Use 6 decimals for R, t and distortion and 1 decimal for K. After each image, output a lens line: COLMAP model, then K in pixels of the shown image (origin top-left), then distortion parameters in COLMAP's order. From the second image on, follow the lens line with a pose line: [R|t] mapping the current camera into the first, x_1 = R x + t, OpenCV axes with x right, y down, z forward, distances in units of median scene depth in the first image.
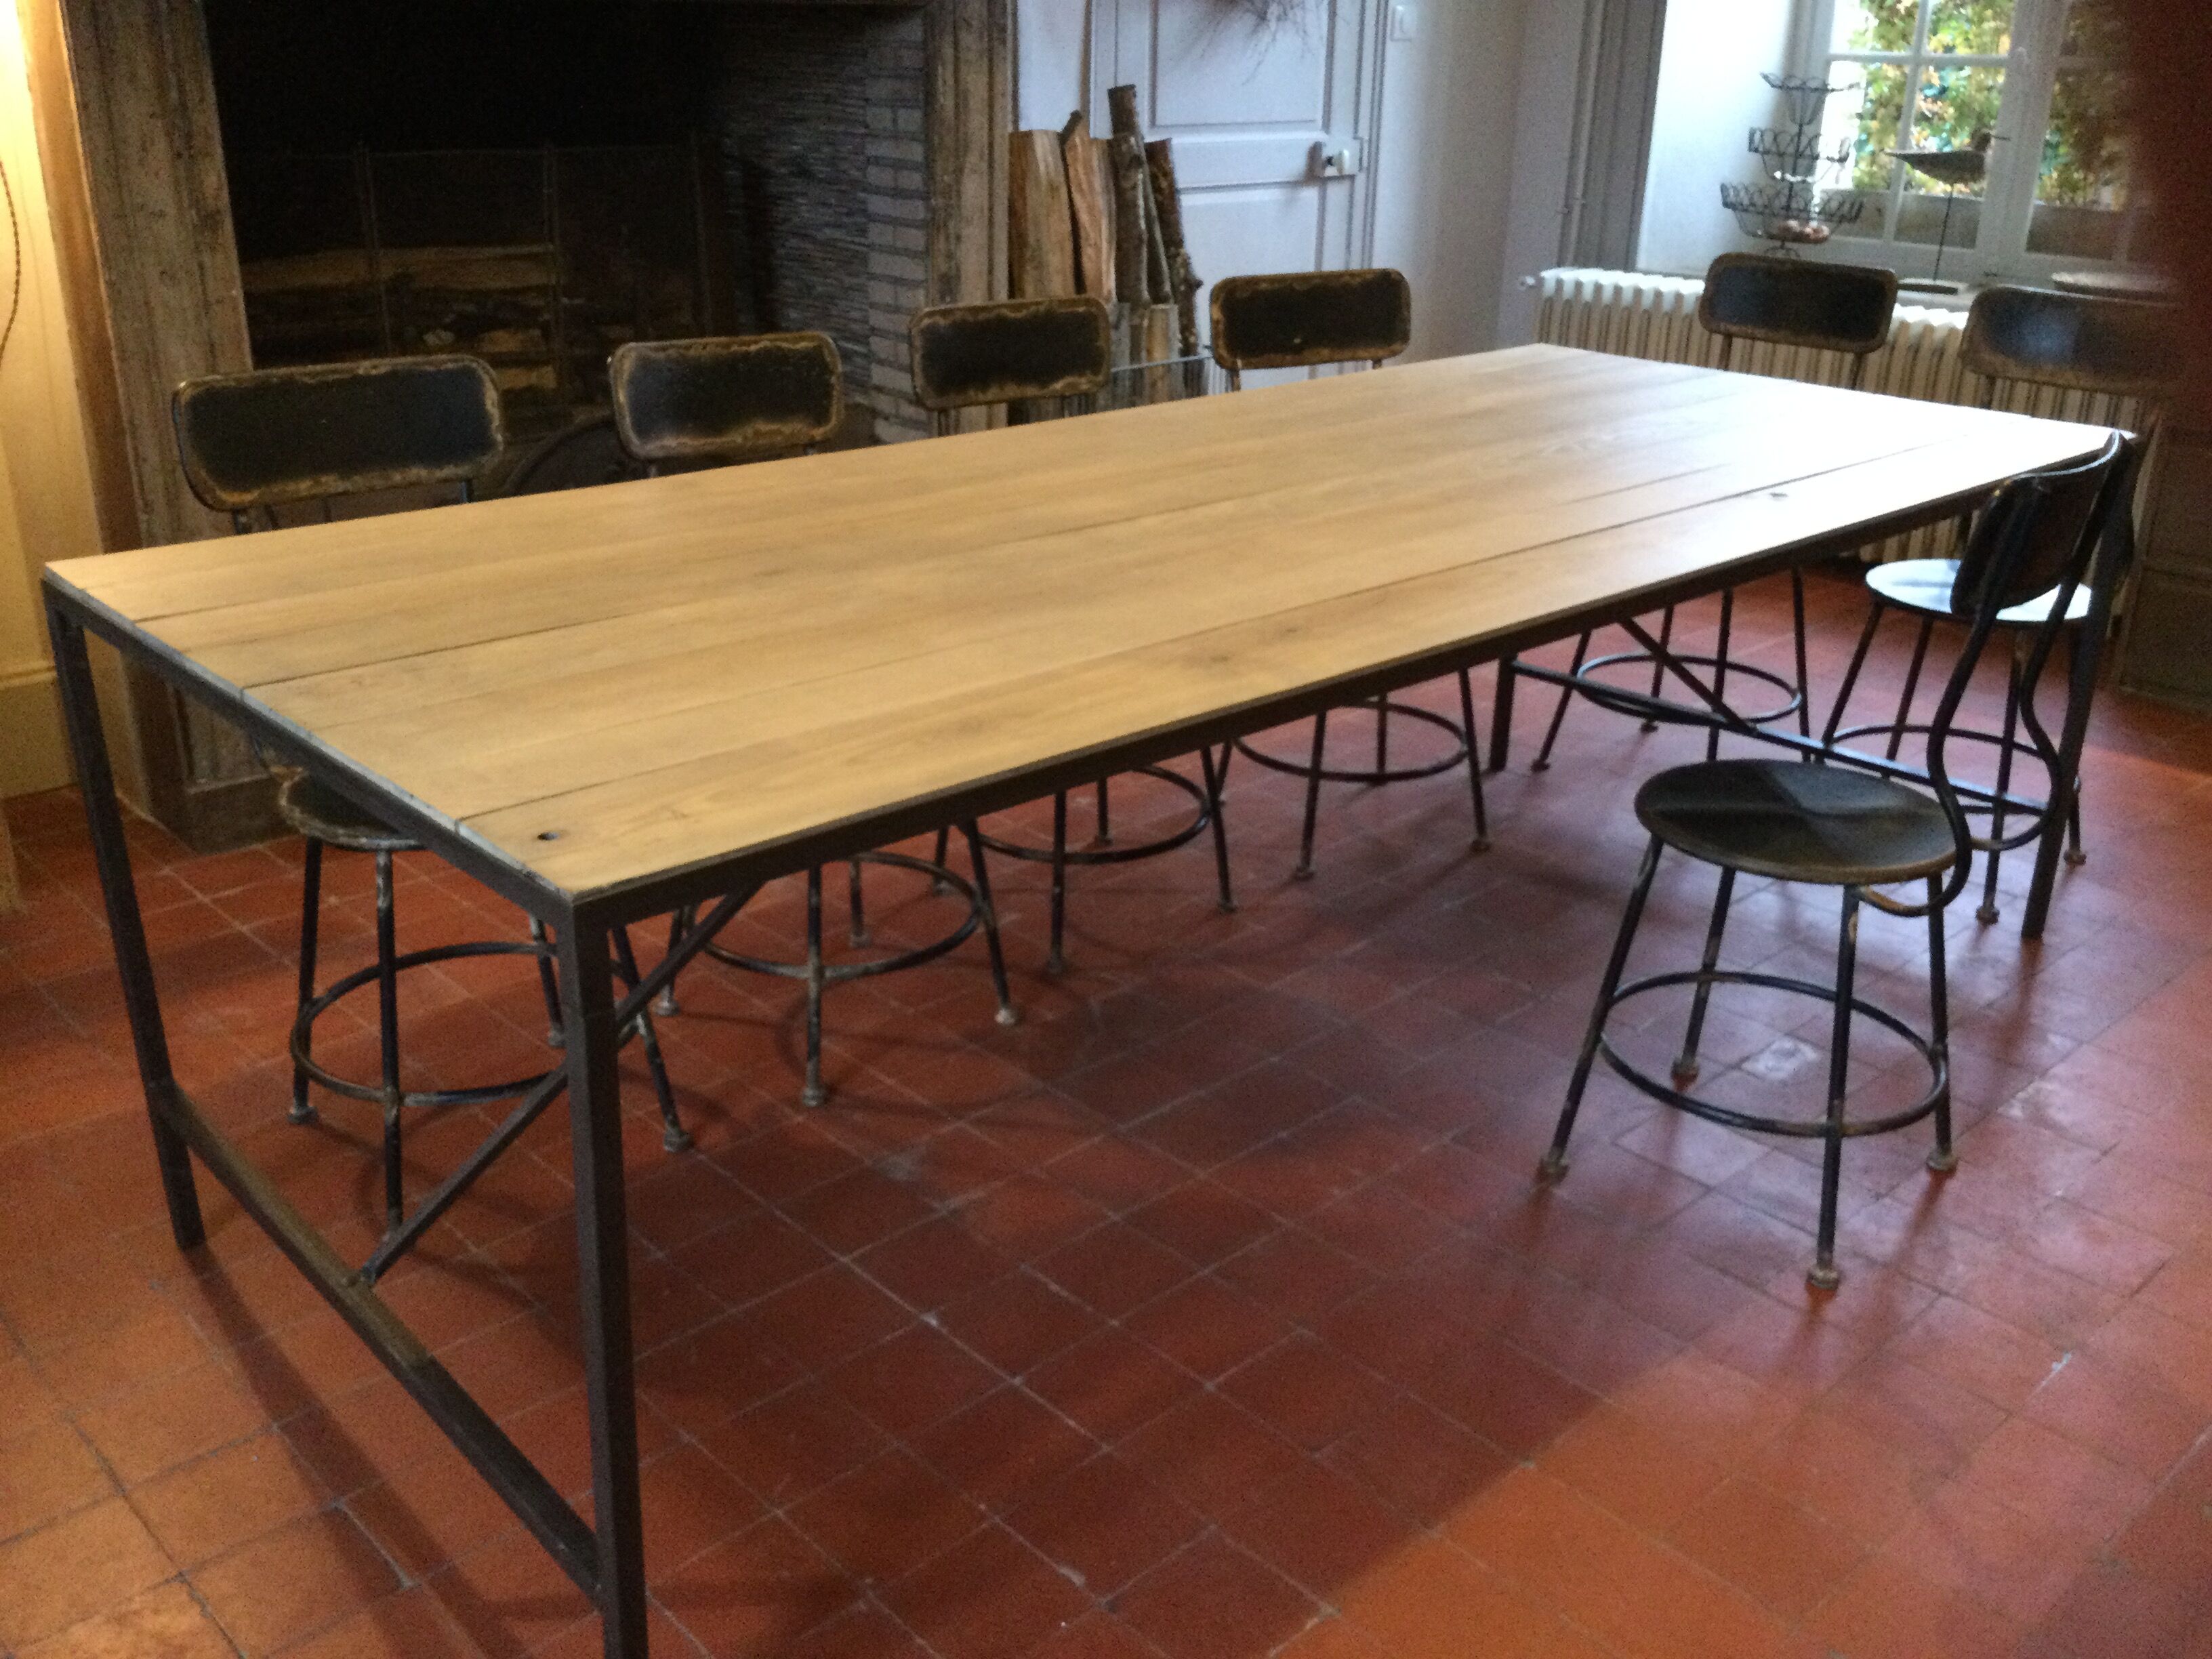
lens RADIAL K [[1969.8, 0, 1100.3], [0, 1969.8, 855.6], [0, 0, 1]] dist [0.094562, -0.171052]
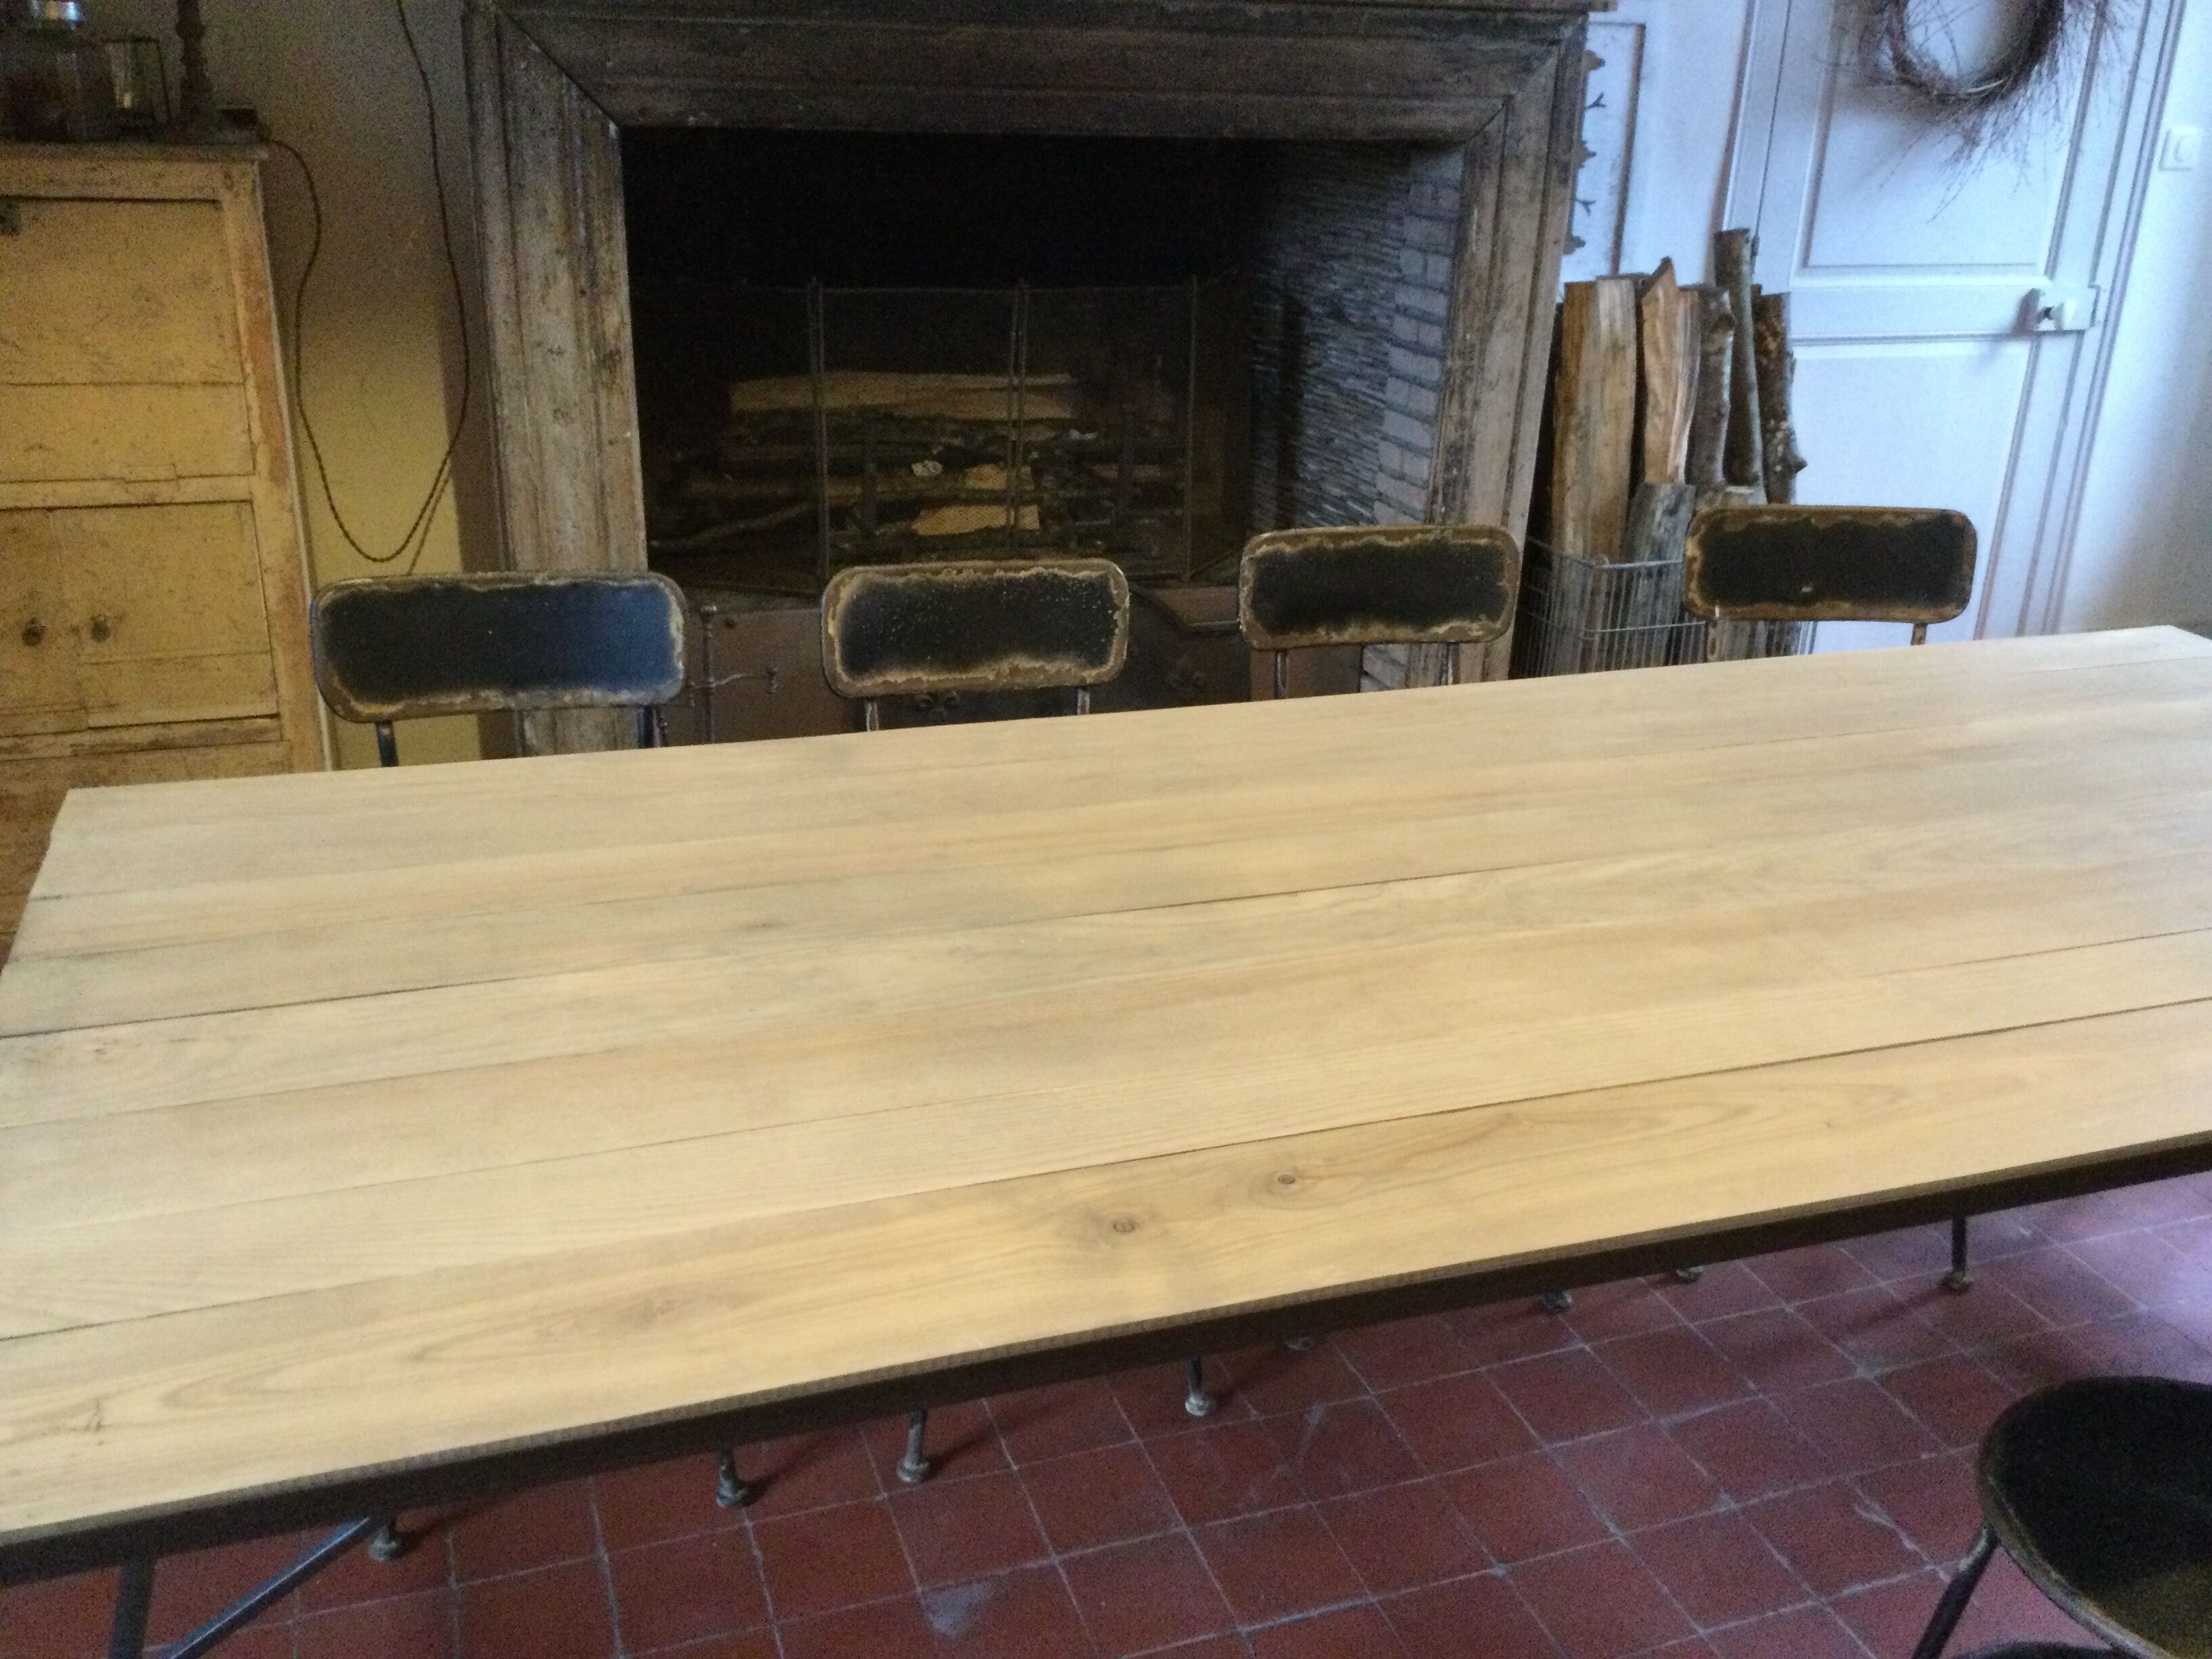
lens RADIAL K [[1969.8, 0, 1110.8], [0, 1969.8, 833.4], [0, 0, 1]] dist [0.094562, -0.171052]
pose [[0.917849, 0.158928, -0.363724, 0.126248], [-0.168940, 0.985617, 0.004345, -0.104684], [0.359183, 0.057460, 0.931497, 0.152556]]
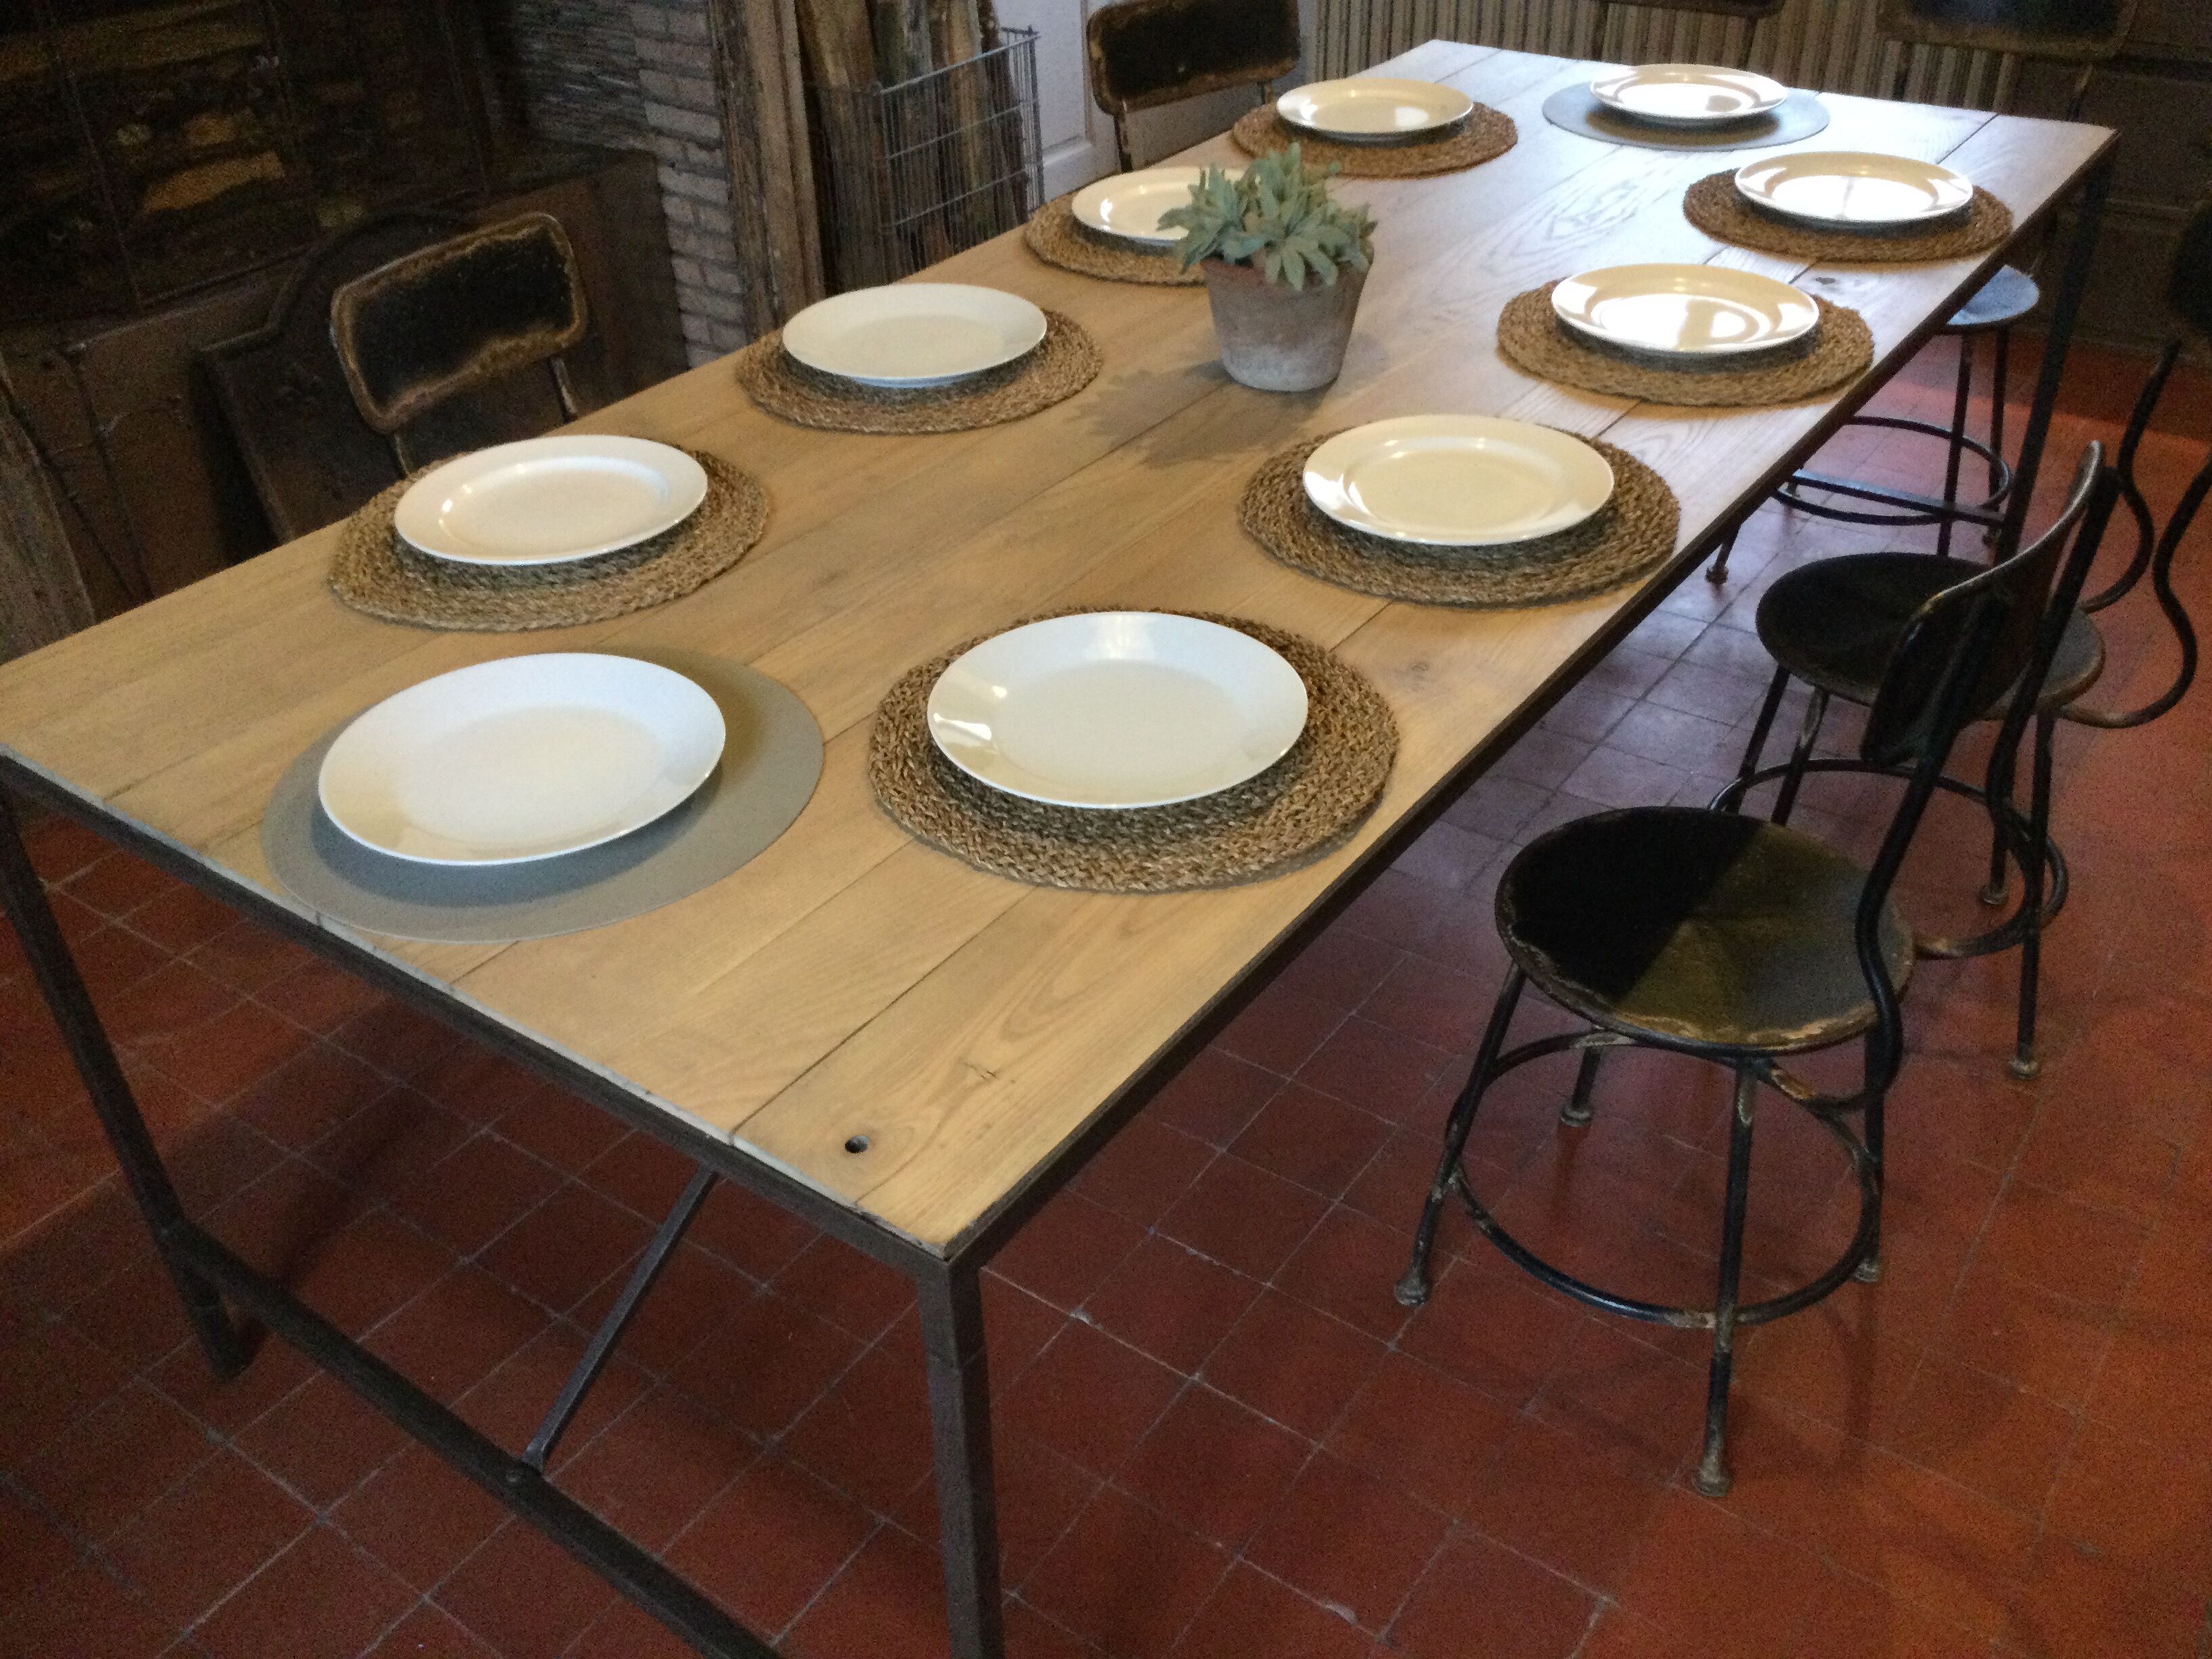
lens RADIAL K [[1969.8, 0, 1113.5], [0, 1969.8, 832.9], [0, 0, 1]] dist [0.094562, -0.171052]
pose [[0.978229, -0.150872, 0.142498, -0.092460], [0.119454, 0.970838, 0.207858, -0.100252], [-0.169703, -0.186310, 0.967724, 0.069467]]
